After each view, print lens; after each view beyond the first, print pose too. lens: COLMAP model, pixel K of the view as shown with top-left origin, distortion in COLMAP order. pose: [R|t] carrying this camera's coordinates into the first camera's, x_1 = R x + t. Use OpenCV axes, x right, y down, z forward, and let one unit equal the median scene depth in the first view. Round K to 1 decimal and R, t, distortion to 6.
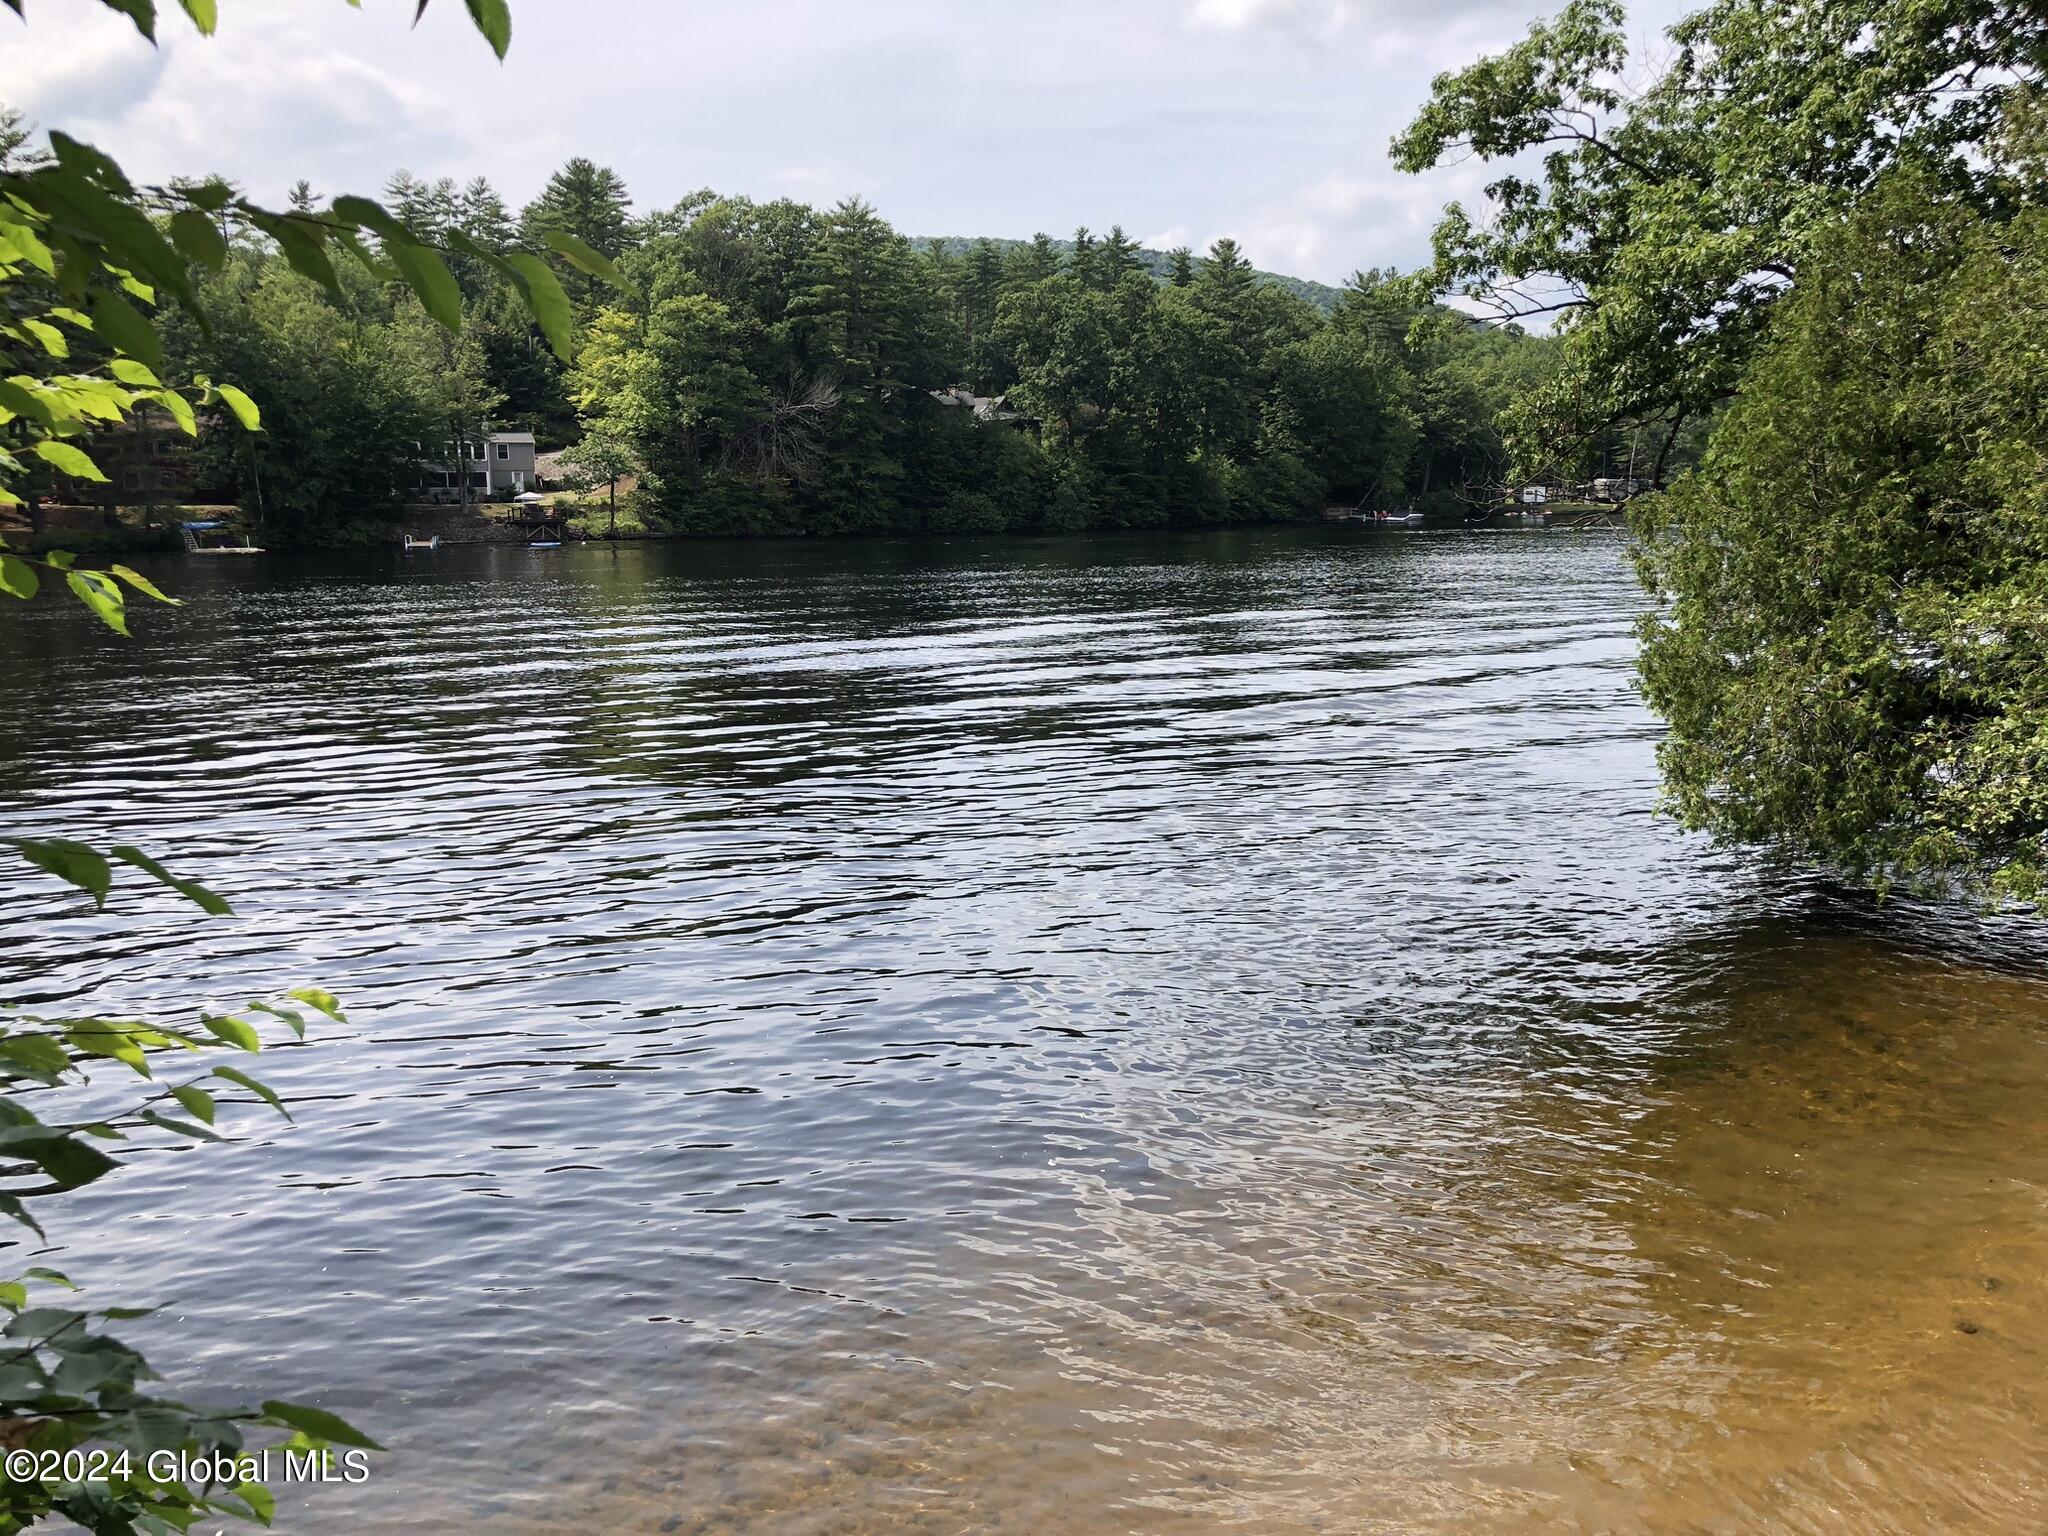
lens RADIAL K [[1700.8, 0, 1015.2], [0, 1700.8, 762.8], [0, 0, 1]] dist [-0.005595, 0.052510]
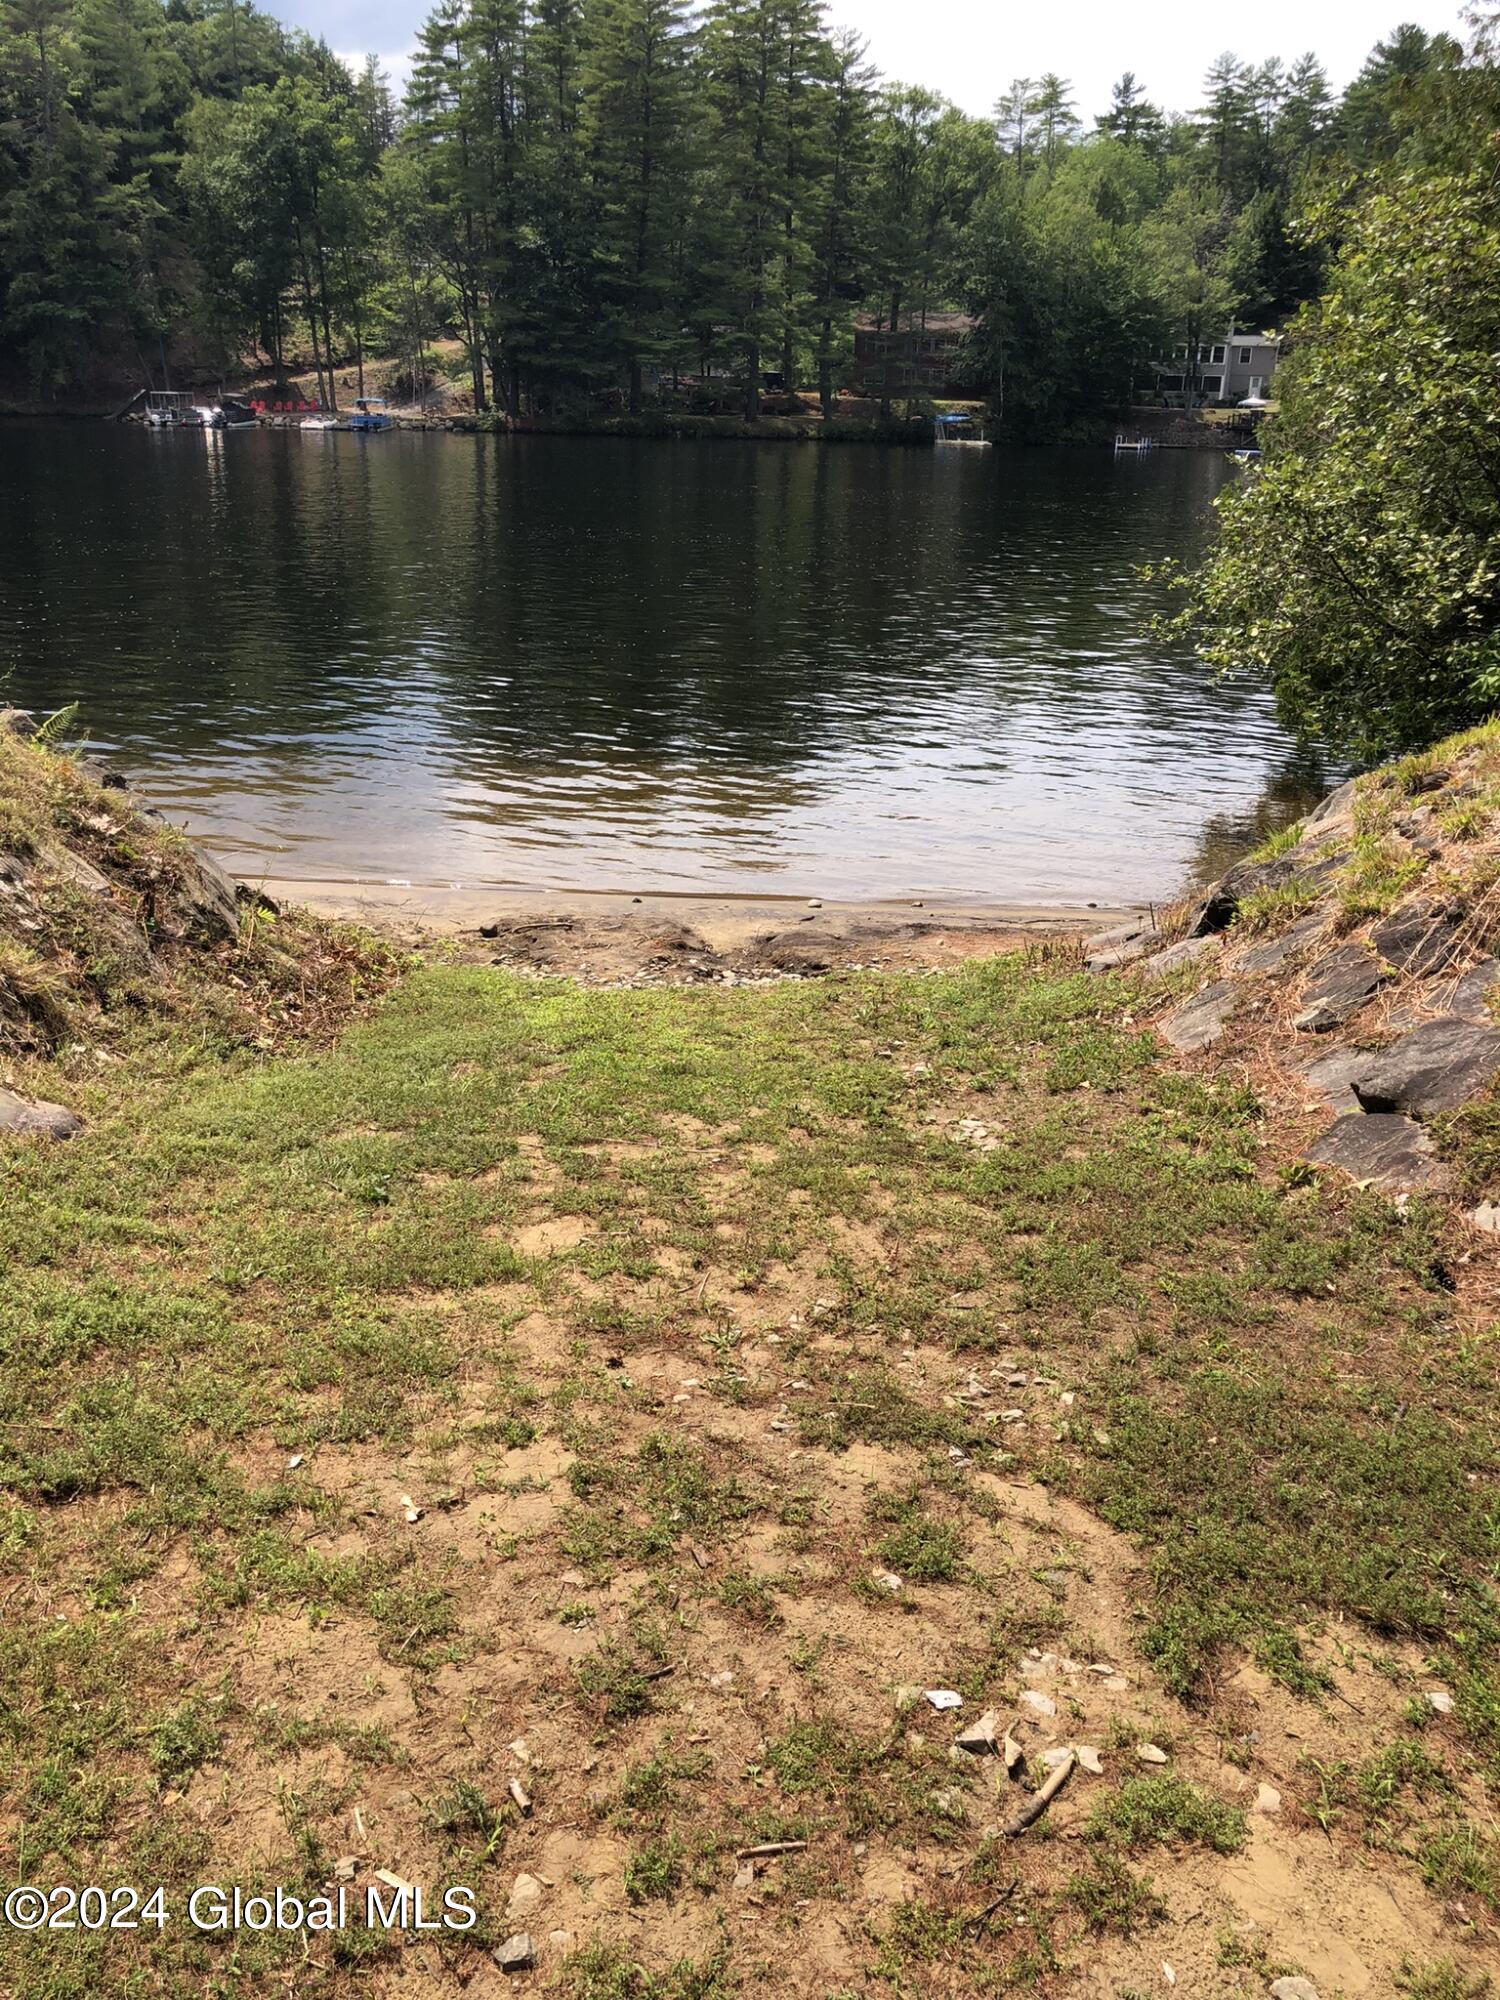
lens RADIAL K [[1660.9, 0, 750.0], [0, 1660.9, 1000.0], [0, 0, 1]] dist [-0.005595, 0.052510]
pose [[0.808525, 0.228061, -0.542471, 0.080318], [-0.123376, 0.967054, 0.222675, 0.003175], [0.575383, -0.113111, 0.810025, -0.010407]]
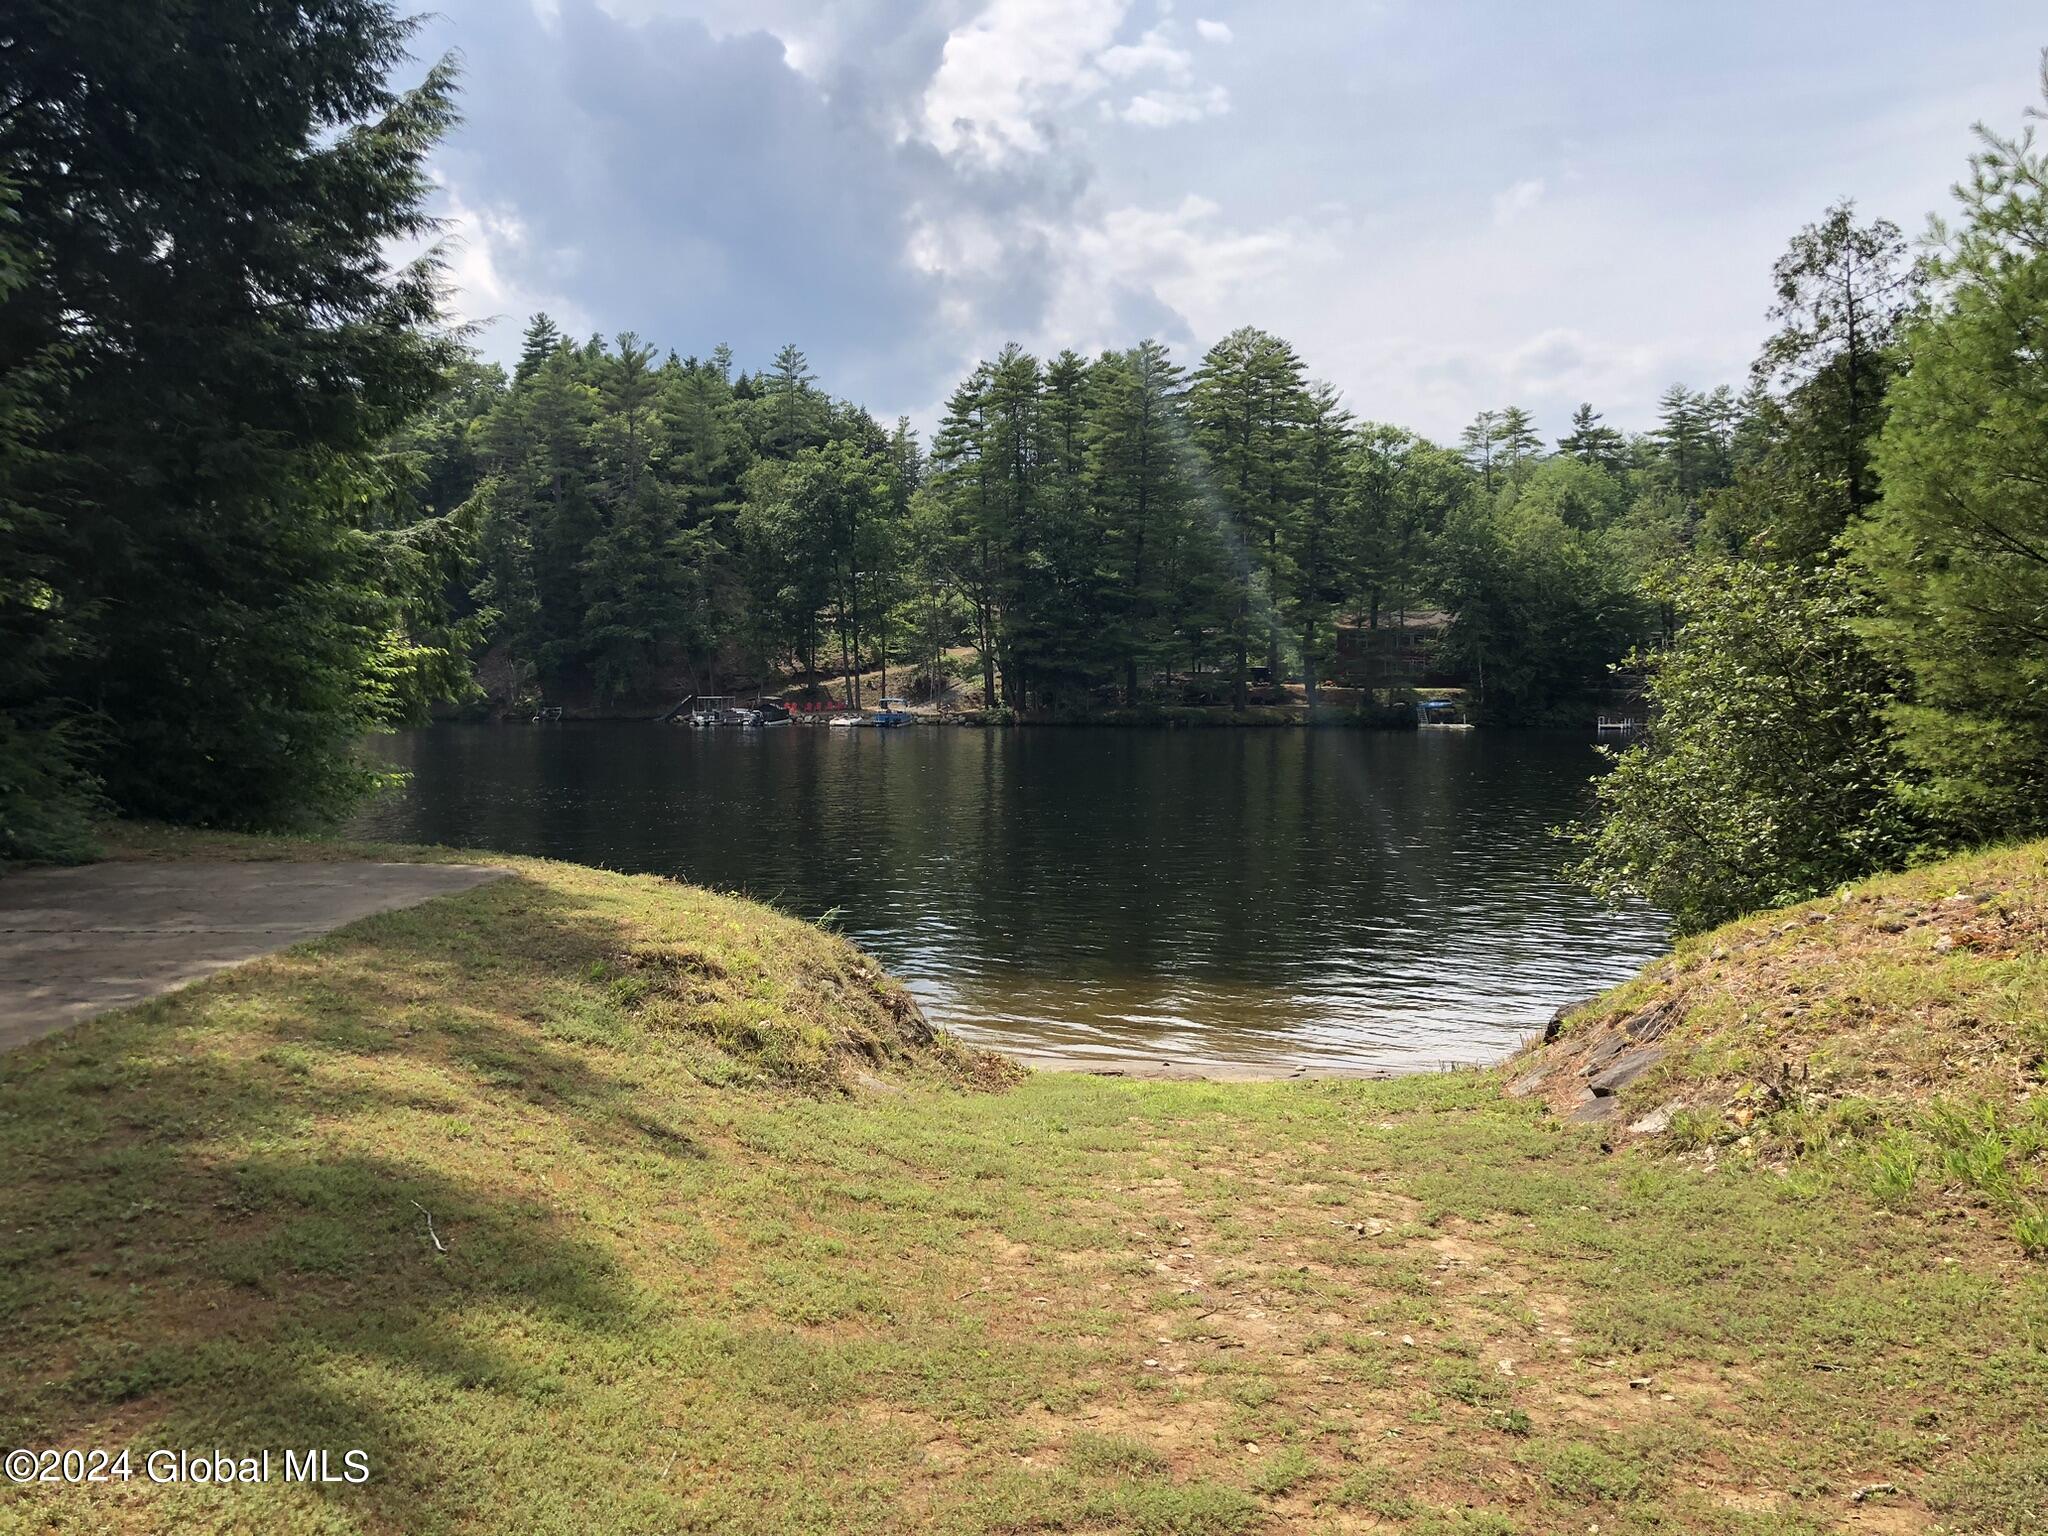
lens RADIAL K [[1677.5, 0, 1043.8], [0, 1677.5, 770.9], [0, 0, 1]] dist [0.186077, -0.642596]
pose [[0.736287, 0.046345, -0.675080, 0.096400], [-0.116129, 0.991505, -0.058590, 0.004974], [0.666630, 0.121535, 0.735414, -0.033183]]
